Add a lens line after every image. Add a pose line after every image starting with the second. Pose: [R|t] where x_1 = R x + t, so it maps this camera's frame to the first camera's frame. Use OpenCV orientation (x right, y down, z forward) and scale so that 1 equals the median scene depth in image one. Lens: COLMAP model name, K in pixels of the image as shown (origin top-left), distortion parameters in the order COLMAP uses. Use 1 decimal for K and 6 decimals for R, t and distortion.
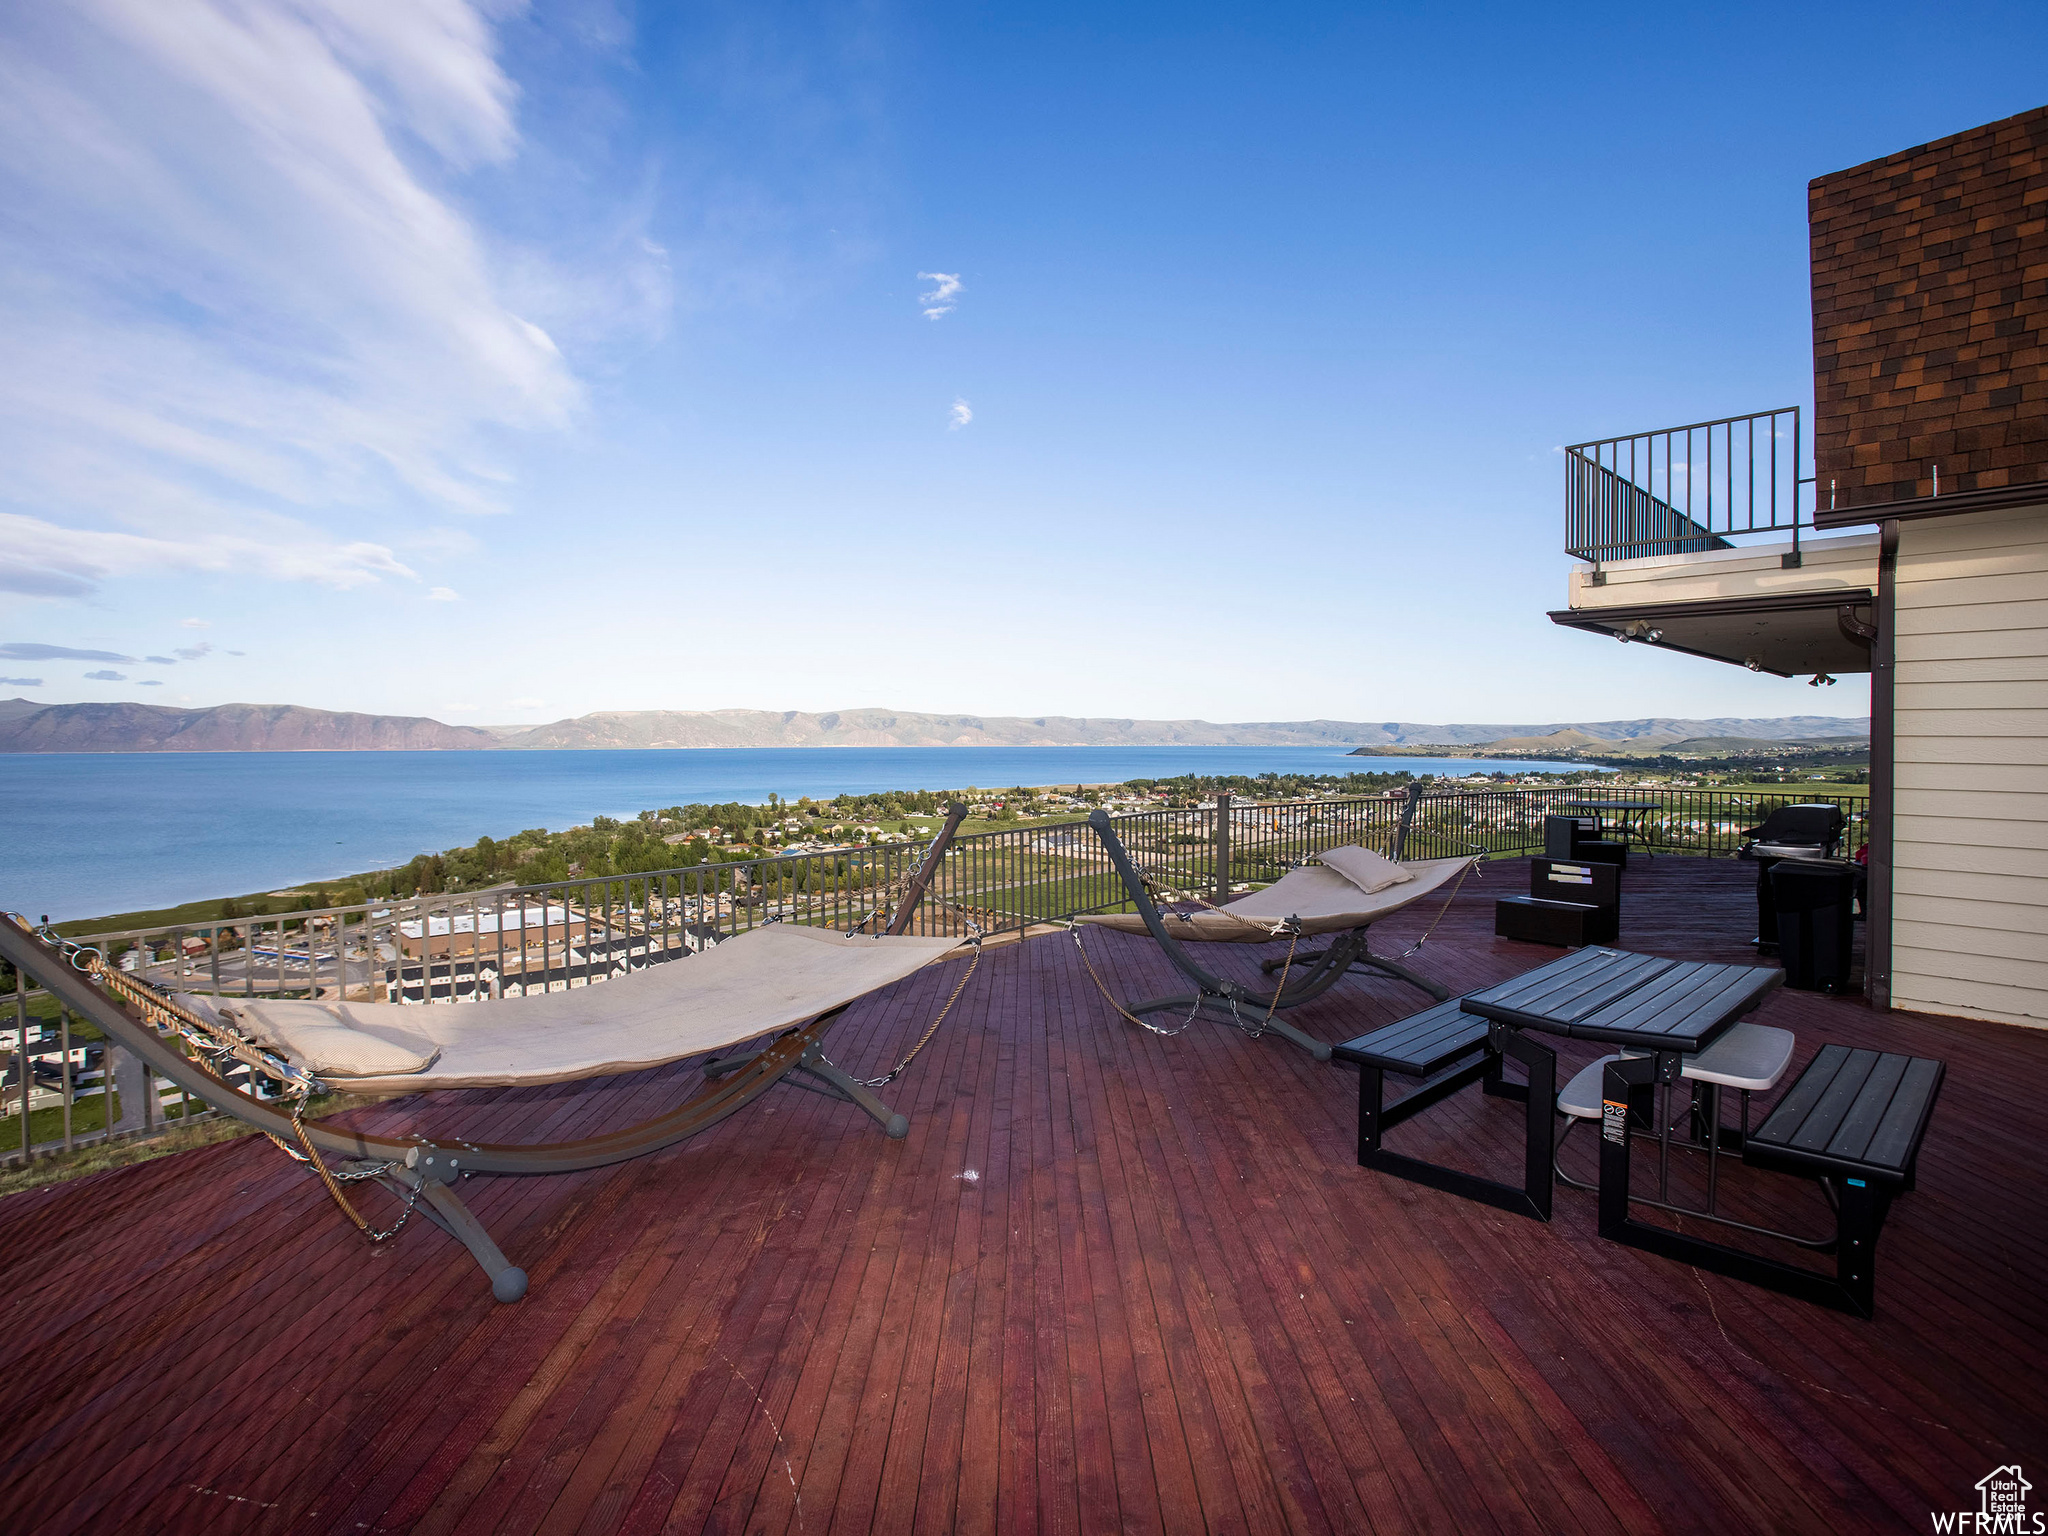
lens RADIAL K [[1040.5, 0, 1000.3], [0, 1040.5, 758.3], [0, 0, 1]] dist [-0.082596, 0.038146]
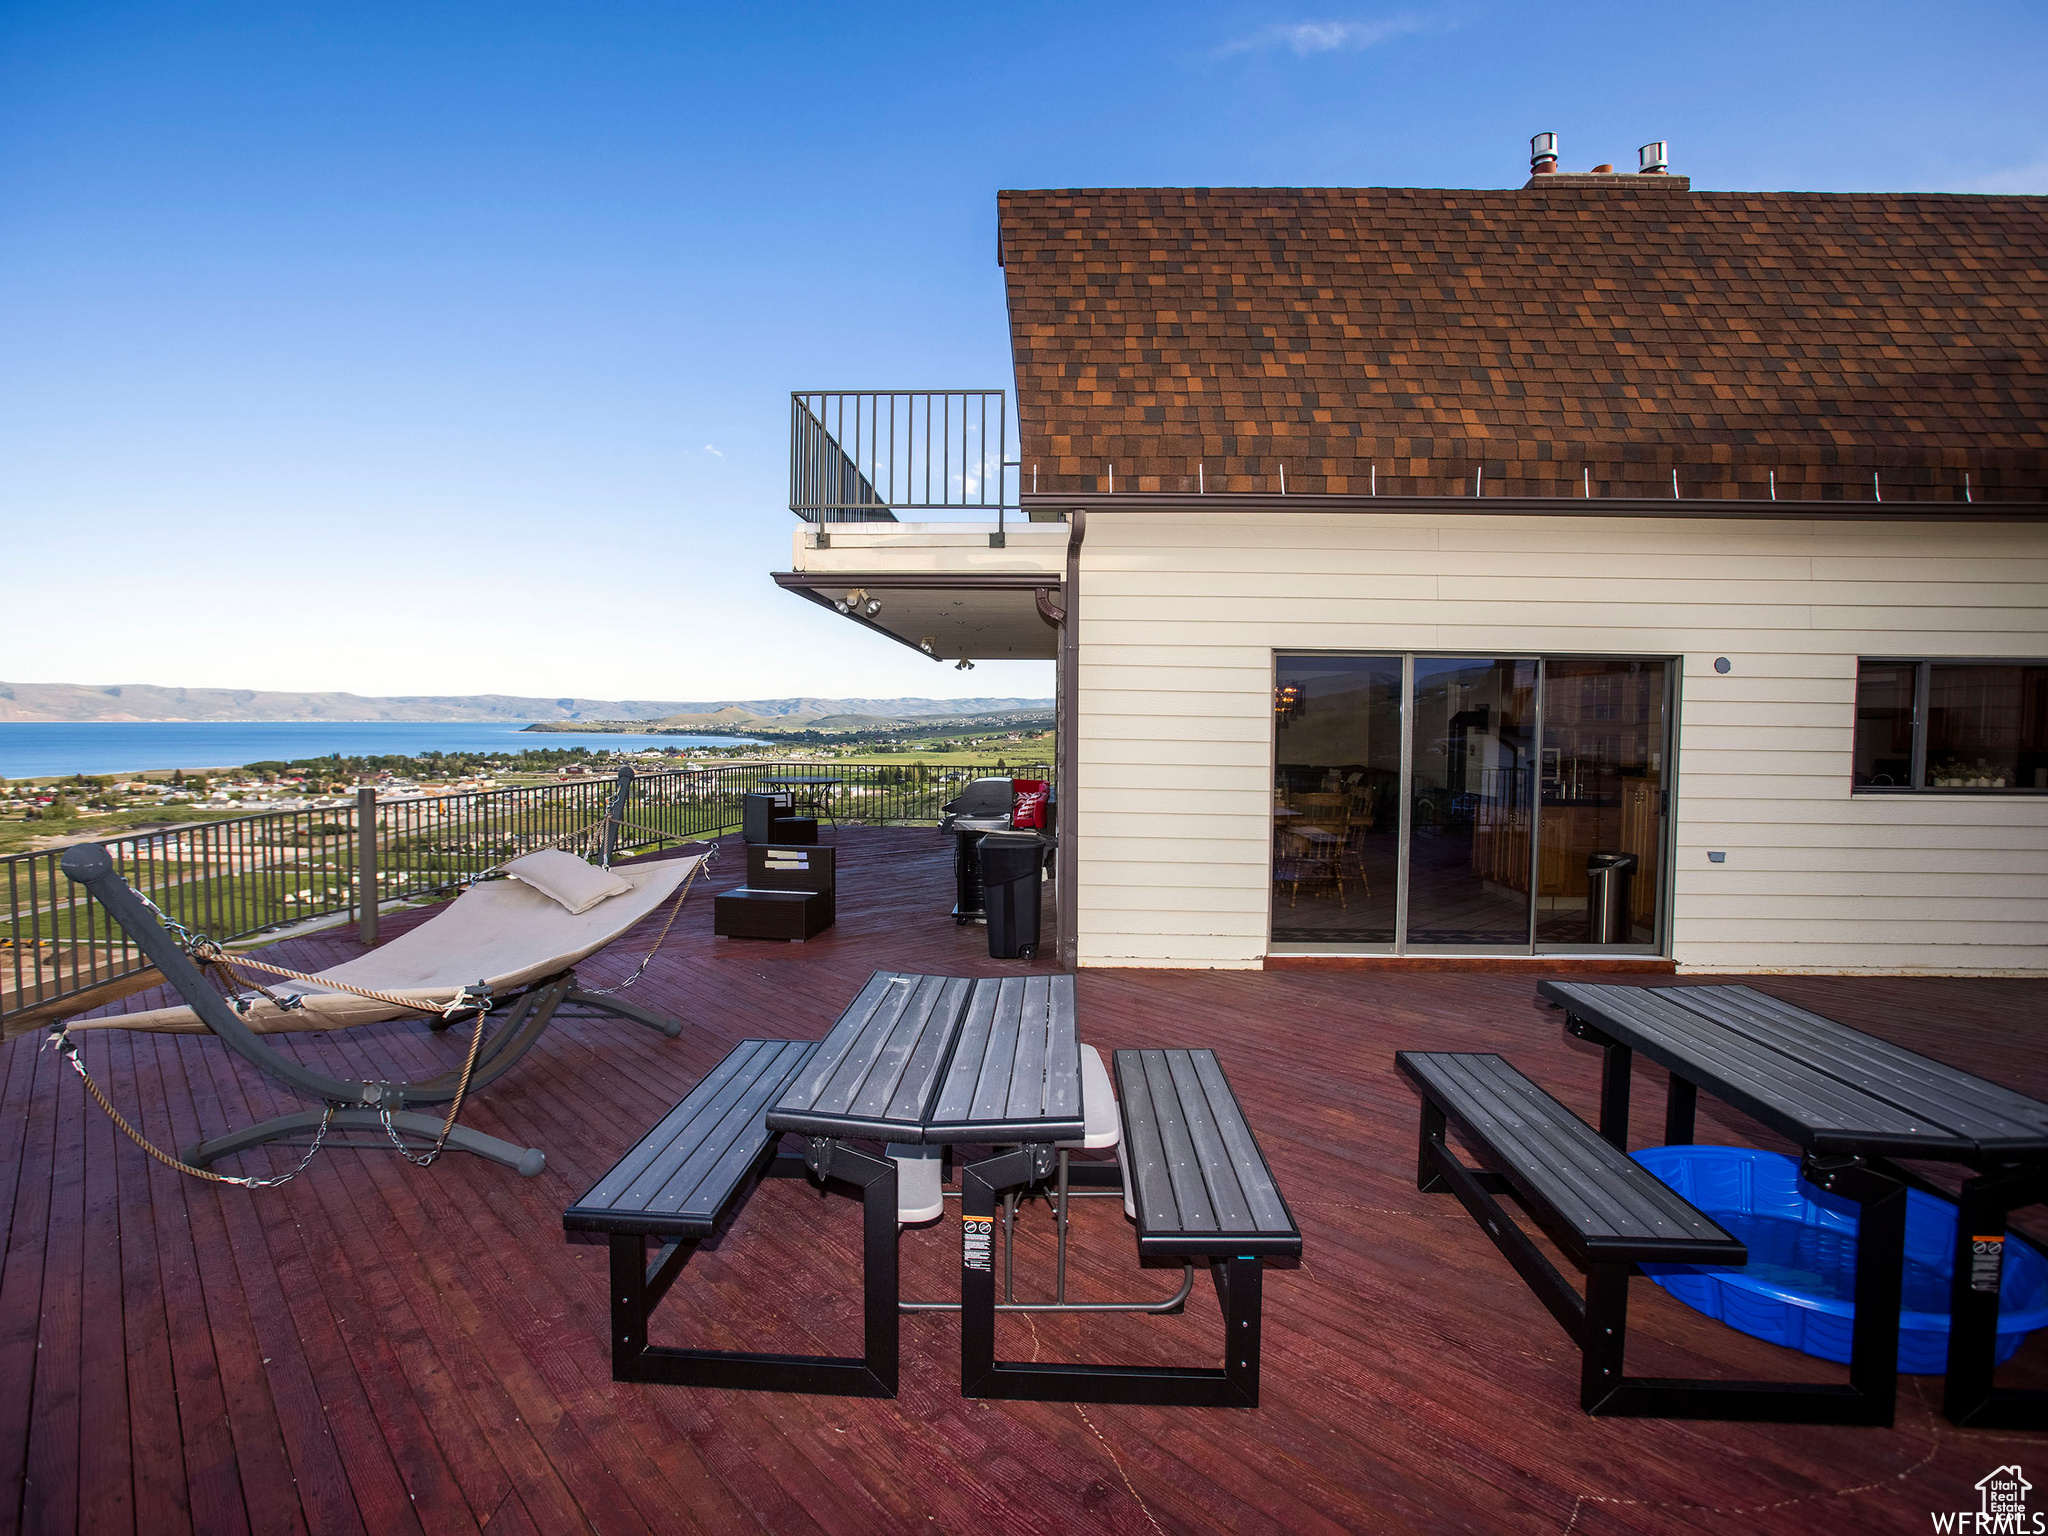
lens RADIAL K [[1040.5, 0, 1000.3], [0, 1040.5, 758.3], [0, 0, 1]] dist [-0.082596, 0.038146]
pose [[0.722291, -0.020778, 0.691278, 0.054586], [0.004512, 0.999669, 0.025333, -0.003098], [-0.691575, -0.015179, 0.722145, 0.212325]]
